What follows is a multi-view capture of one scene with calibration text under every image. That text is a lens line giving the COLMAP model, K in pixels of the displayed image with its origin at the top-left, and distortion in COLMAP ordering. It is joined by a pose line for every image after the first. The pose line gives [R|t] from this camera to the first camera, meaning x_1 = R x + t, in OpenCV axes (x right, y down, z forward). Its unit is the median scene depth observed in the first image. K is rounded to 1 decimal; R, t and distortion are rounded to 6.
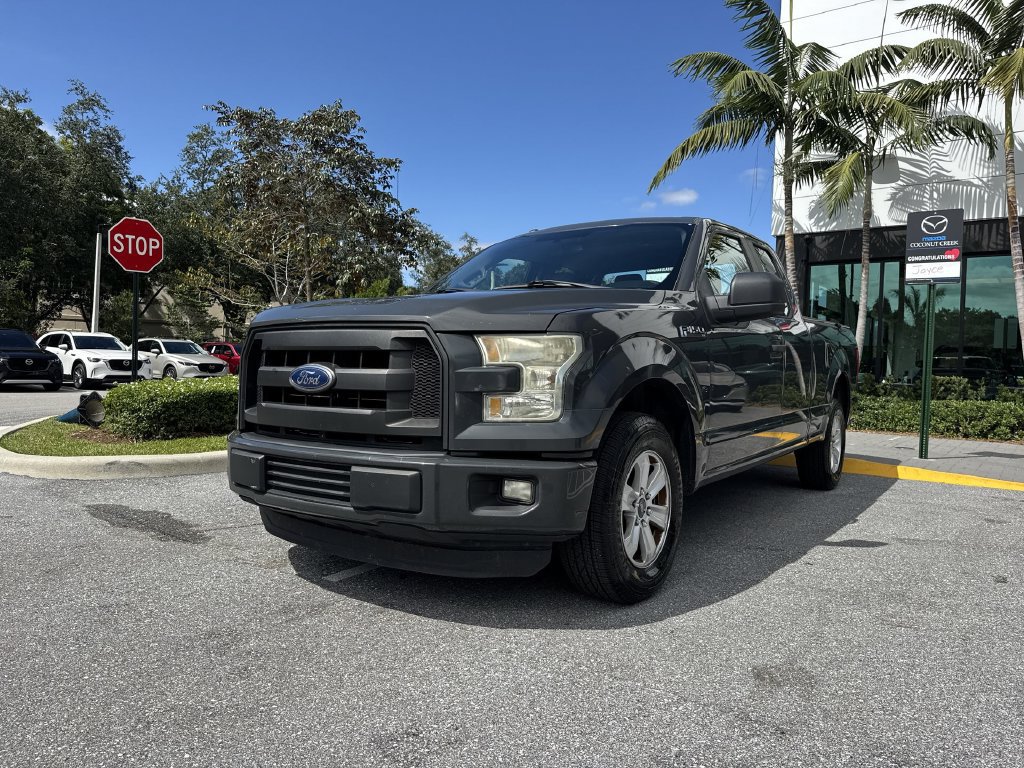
lens RADIAL K [[728.2, 0, 515.9], [0, 728.2, 370.1], [0, 0, 1]] dist [0.031617, -0.045437]
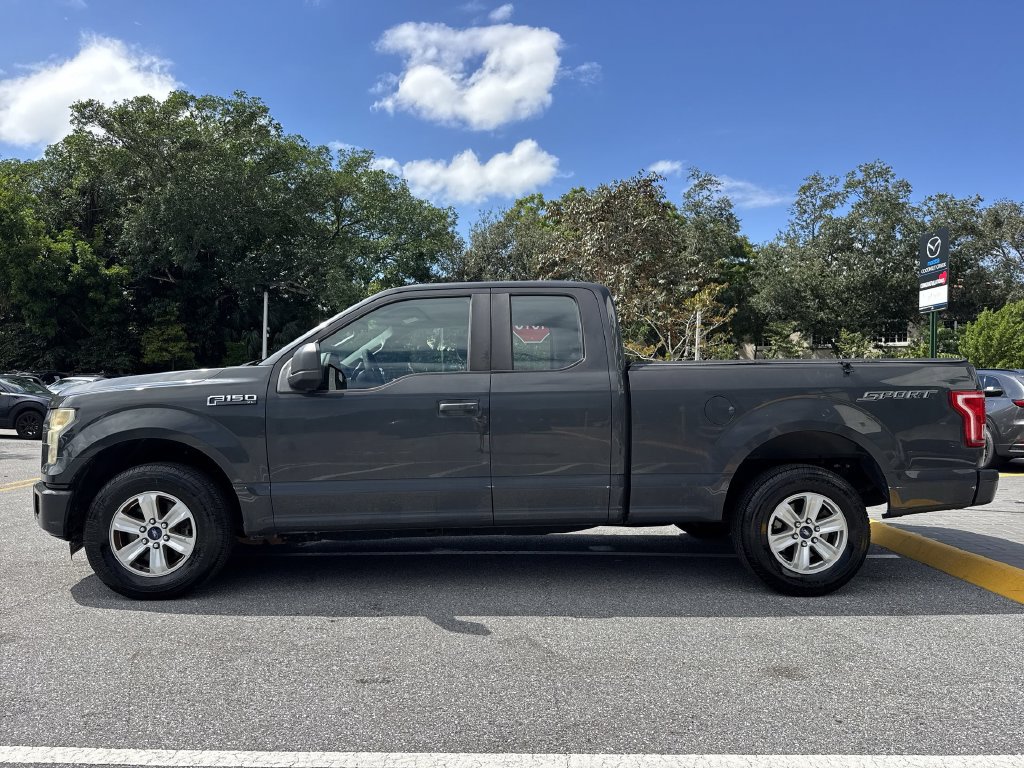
lens RADIAL K [[728.5, 0, 517.6], [0, 728.5, 378.0], [0, 0, 1]] dist [0.035557, -0.048293]
pose [[0.607390, -0.040563, -0.793368, 0.891138], [0.004927, 0.998869, -0.047297, -0.017542], [0.794389, 0.024819, 0.606902, 0.368405]]
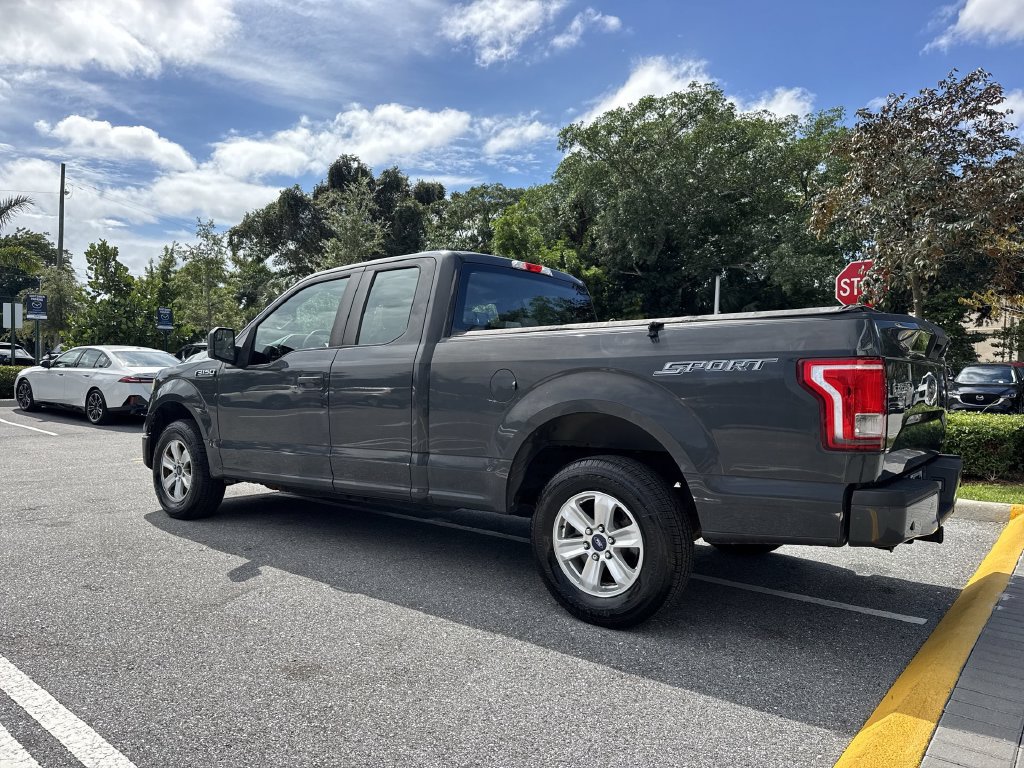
lens RADIAL K [[721.4, 0, 506.6], [0, 721.4, 392.9], [0, 0, 1]] dist [0.079177, -0.101027]
pose [[-0.064954, -0.002332, -0.997886, 1.055842], [-0.015277, 0.999882, -0.001342, -0.012085], [0.997771, 0.015157, -0.064982, 1.034180]]
